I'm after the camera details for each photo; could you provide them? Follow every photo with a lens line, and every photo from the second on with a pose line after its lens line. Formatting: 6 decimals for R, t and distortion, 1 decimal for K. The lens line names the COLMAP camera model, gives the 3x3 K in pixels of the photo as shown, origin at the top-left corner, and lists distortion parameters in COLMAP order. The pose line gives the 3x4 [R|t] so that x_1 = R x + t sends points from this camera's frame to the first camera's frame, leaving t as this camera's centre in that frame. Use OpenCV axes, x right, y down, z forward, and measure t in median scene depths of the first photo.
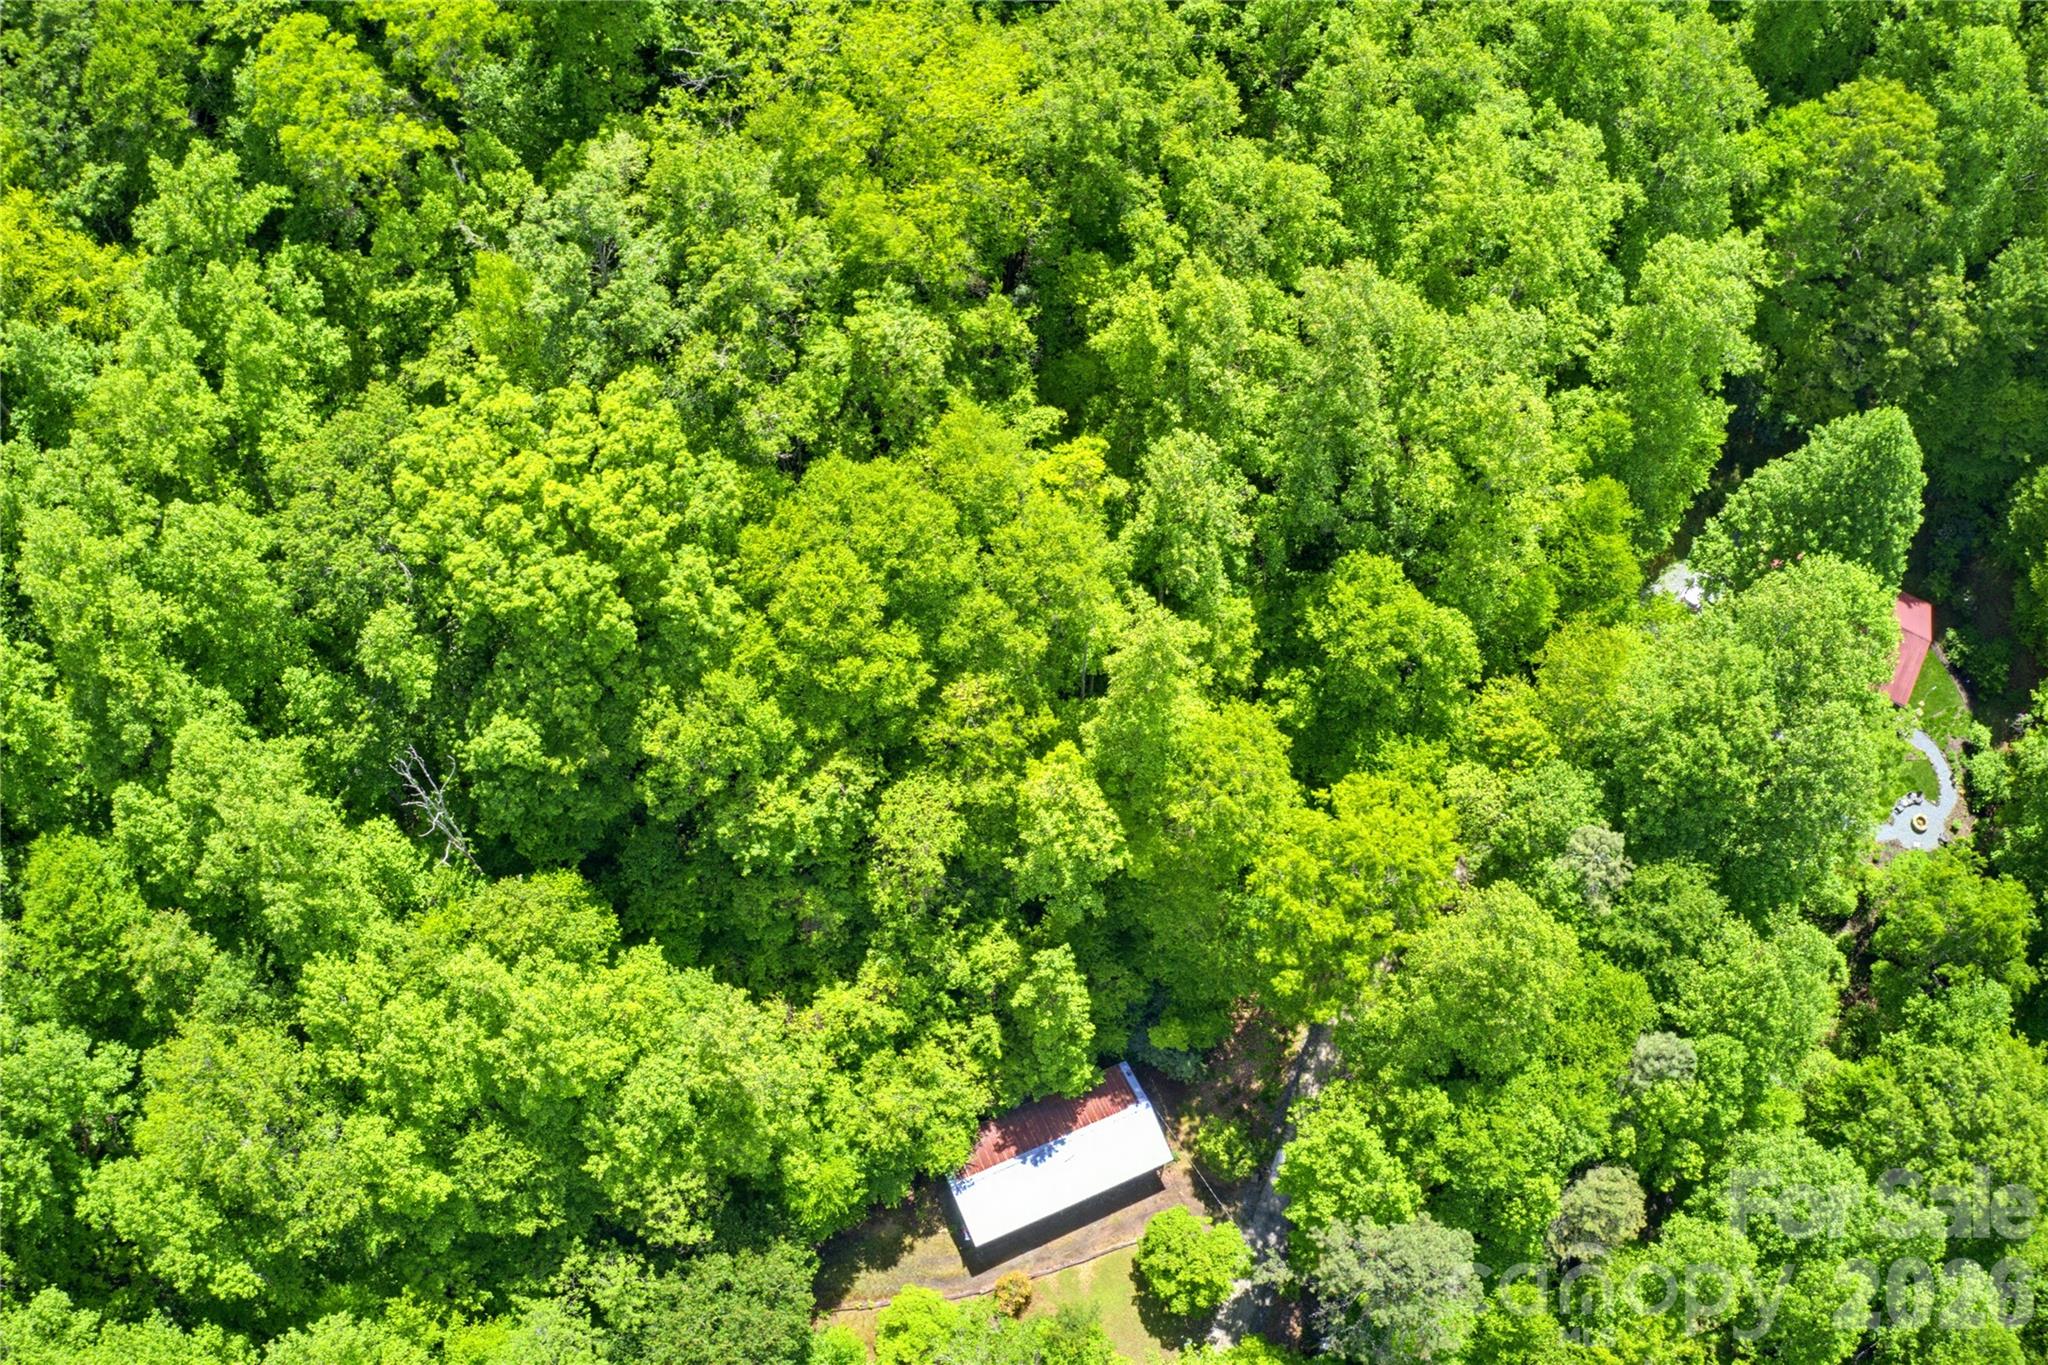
lens RADIAL K [[1653.9, 0, 1033.5], [0, 1653.9, 689.3], [0, 0, 1]] dist [-0.127116, -0.003989]
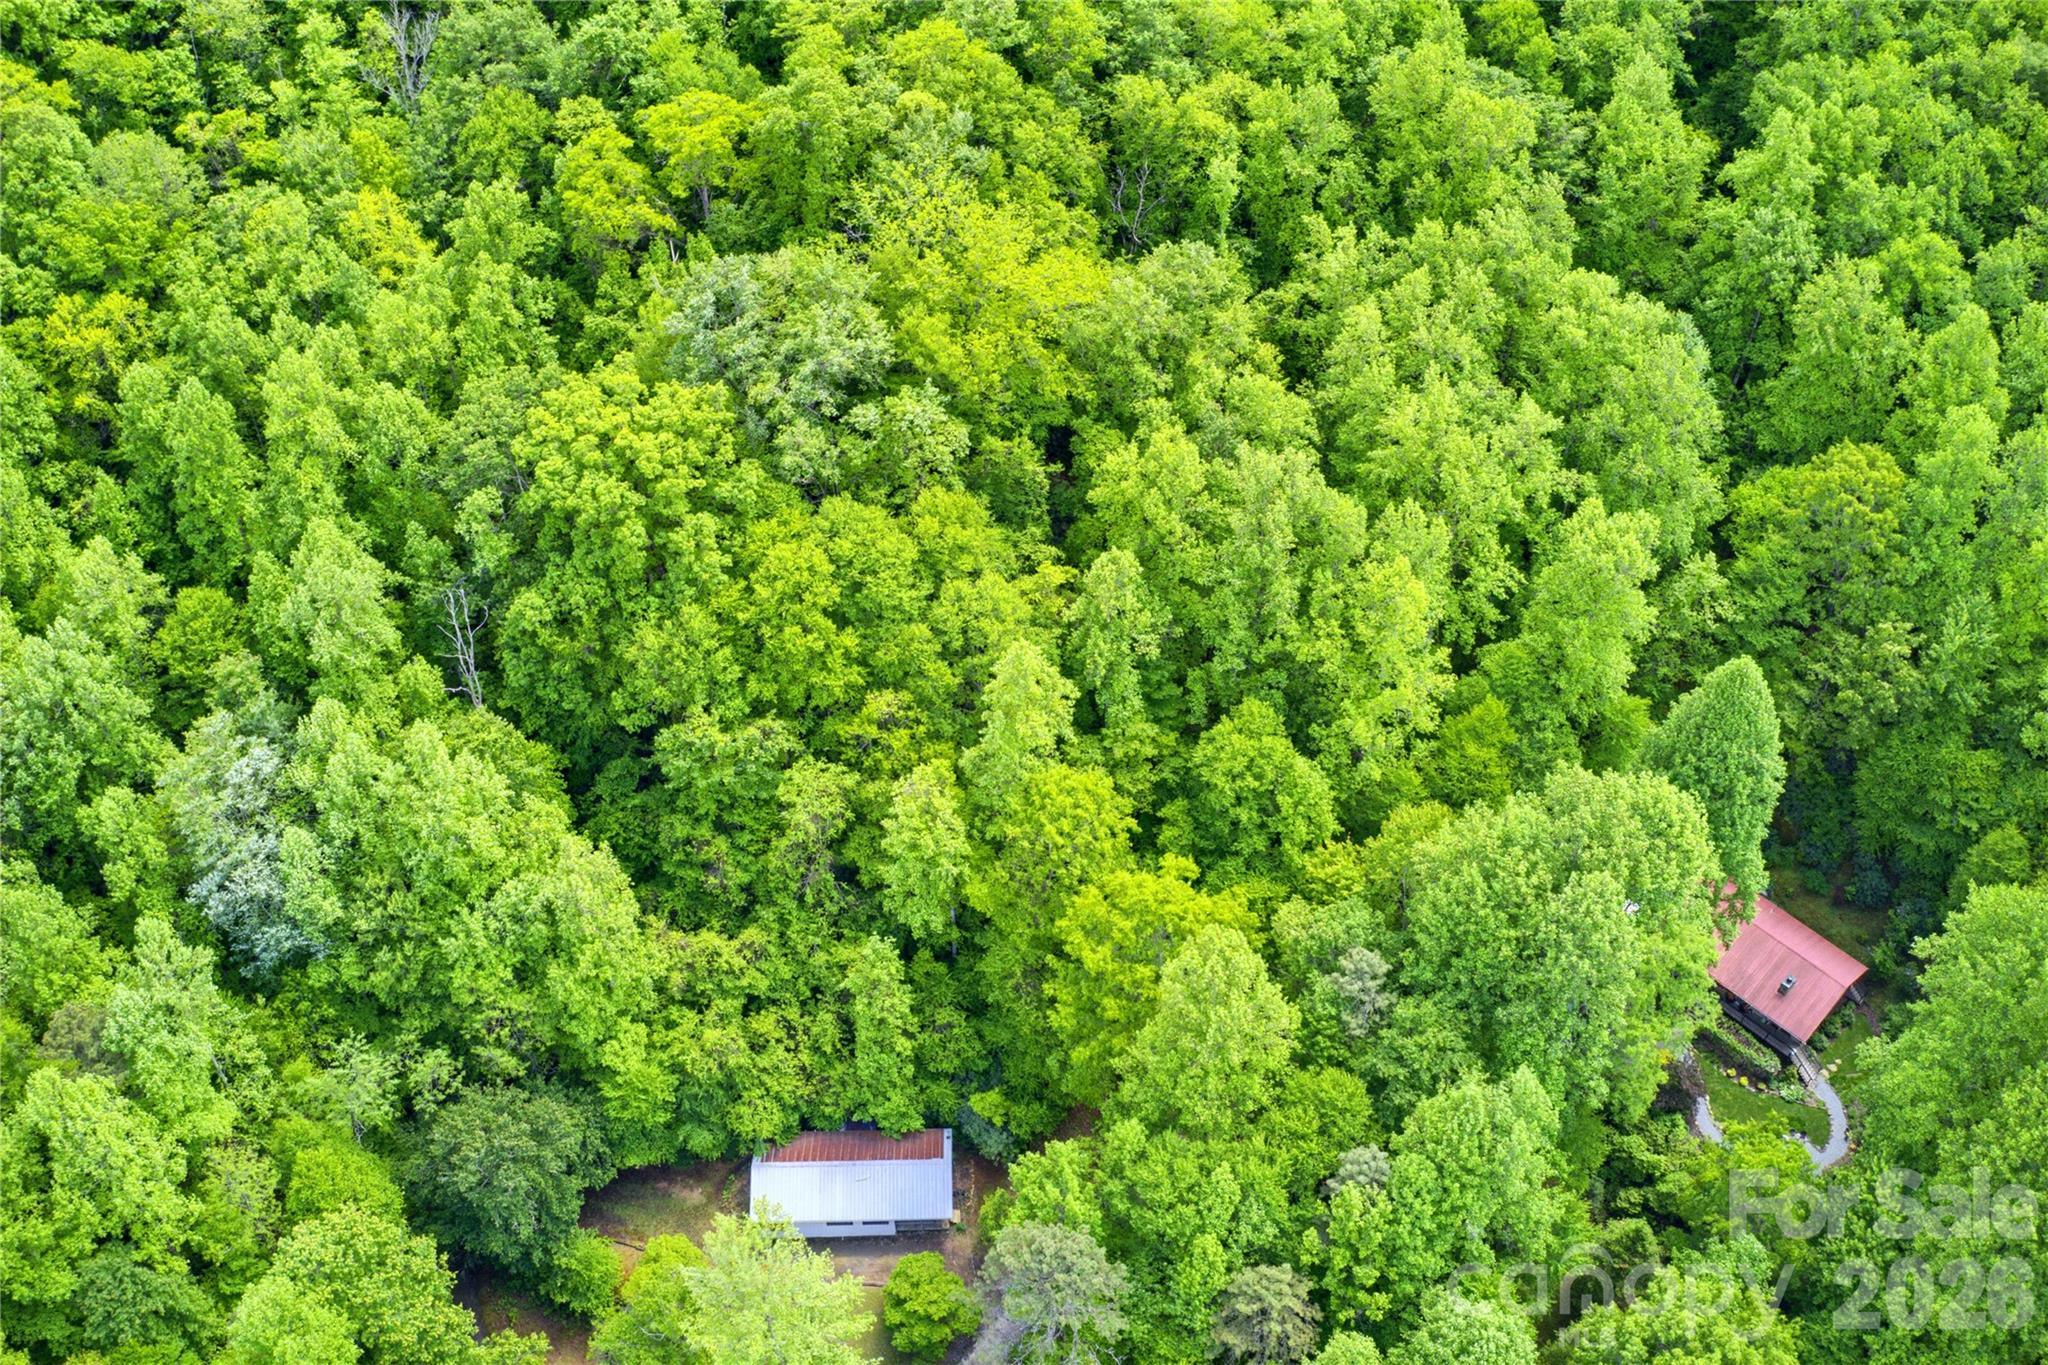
lens RADIAL K [[1653.9, 0, 1033.5], [0, 1653.9, 689.3], [0, 0, 1]] dist [-0.127116, -0.003989]
pose [[0.931609, 0.243550, -0.269793, 0.390688], [-0.321651, 0.898097, -0.299939, 0.325321], [0.169250, 0.366205, 0.915013, -0.093745]]
